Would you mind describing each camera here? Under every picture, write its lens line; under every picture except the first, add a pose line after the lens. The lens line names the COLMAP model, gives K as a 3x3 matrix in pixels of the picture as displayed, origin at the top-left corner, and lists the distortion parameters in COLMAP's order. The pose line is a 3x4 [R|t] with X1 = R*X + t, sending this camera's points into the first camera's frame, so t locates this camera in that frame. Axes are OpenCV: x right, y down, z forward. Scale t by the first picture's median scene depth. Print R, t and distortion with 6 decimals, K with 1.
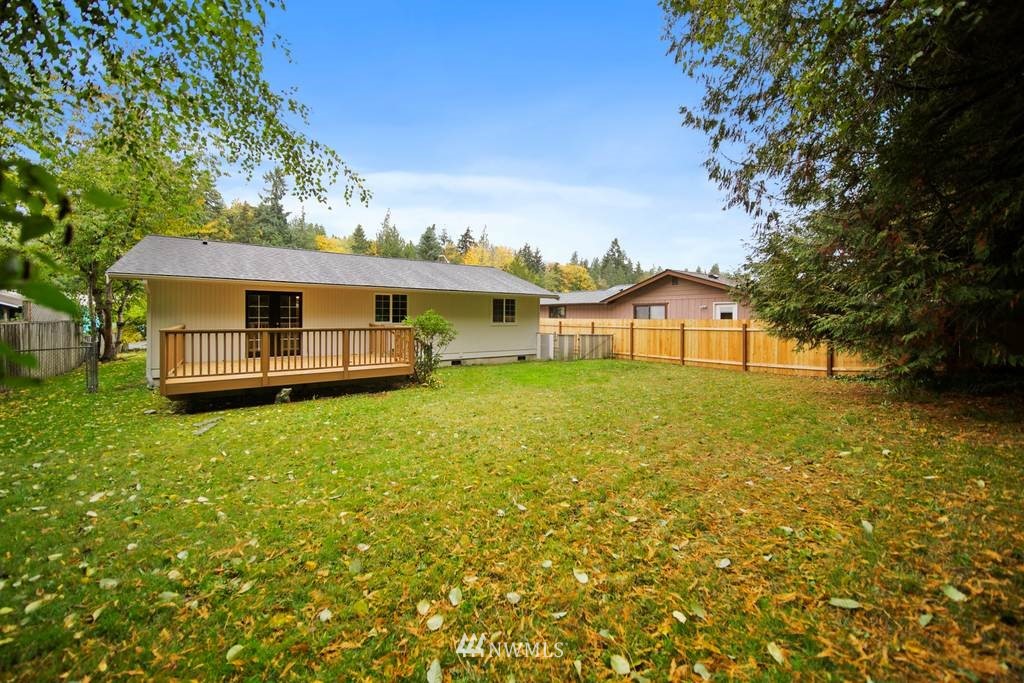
lens RADIAL K [[367.5, 0, 505.4], [0, 367.5, 316.4], [0, 0, 1]] dist [-0.003084, -0.000758]
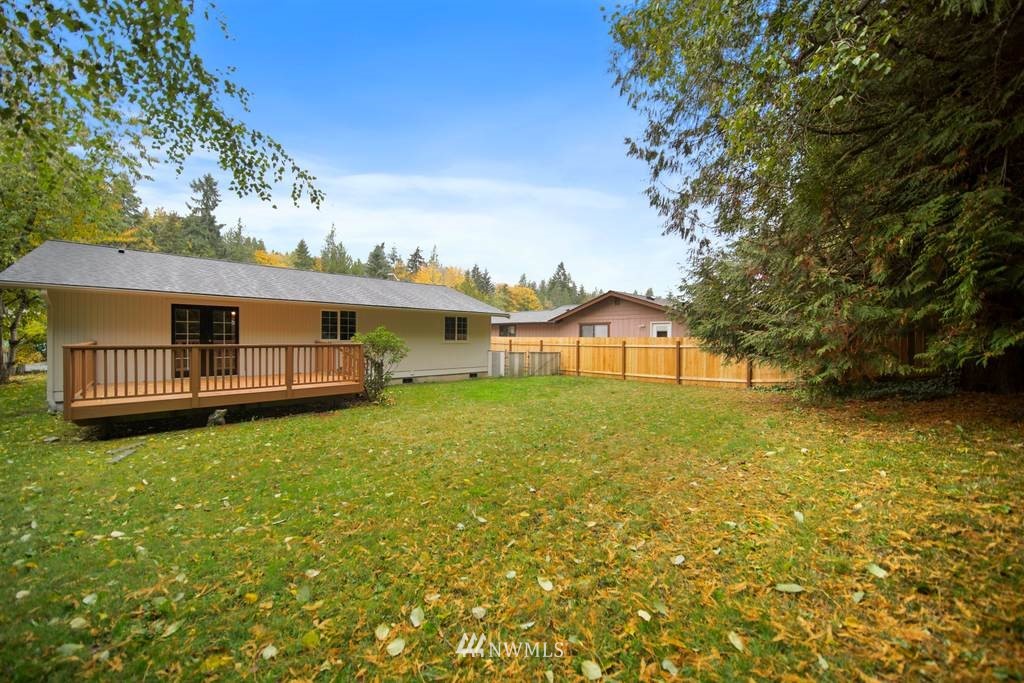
lens RADIAL K [[358.4, 0, 502.9], [0, 358.4, 336.0], [0, 0, 1]] dist [-0.001324, -0.001548]
pose [[0.991484, 0.003003, 0.130198, -0.014196], [-0.003016, 0.999995, -0.000097, 0.014166], [-0.130197, -0.000296, 0.991488, 0.020734]]
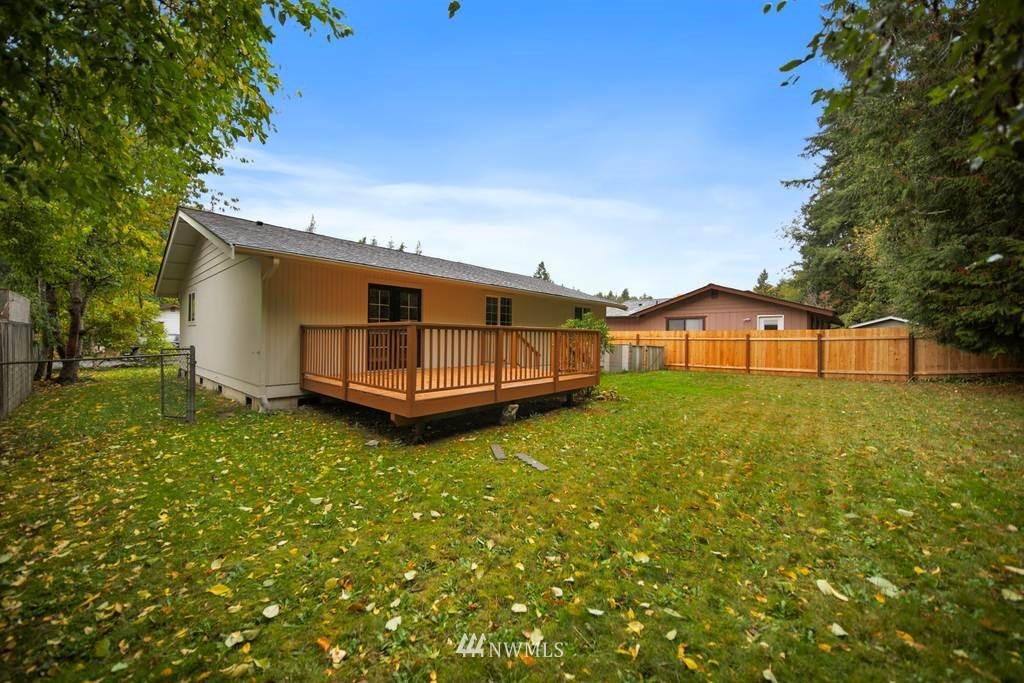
lens RADIAL K [[359.5, 0, 507.0], [0, 359.5, 341.2], [0, 0, 1]] dist [0.000088, -0.000200]
pose [[0.979339, 0.002875, 0.202205, -1.144736], [-0.006349, 0.999843, 0.016536, 0.075813], [-0.202126, -0.017478, 0.979204, 0.393034]]
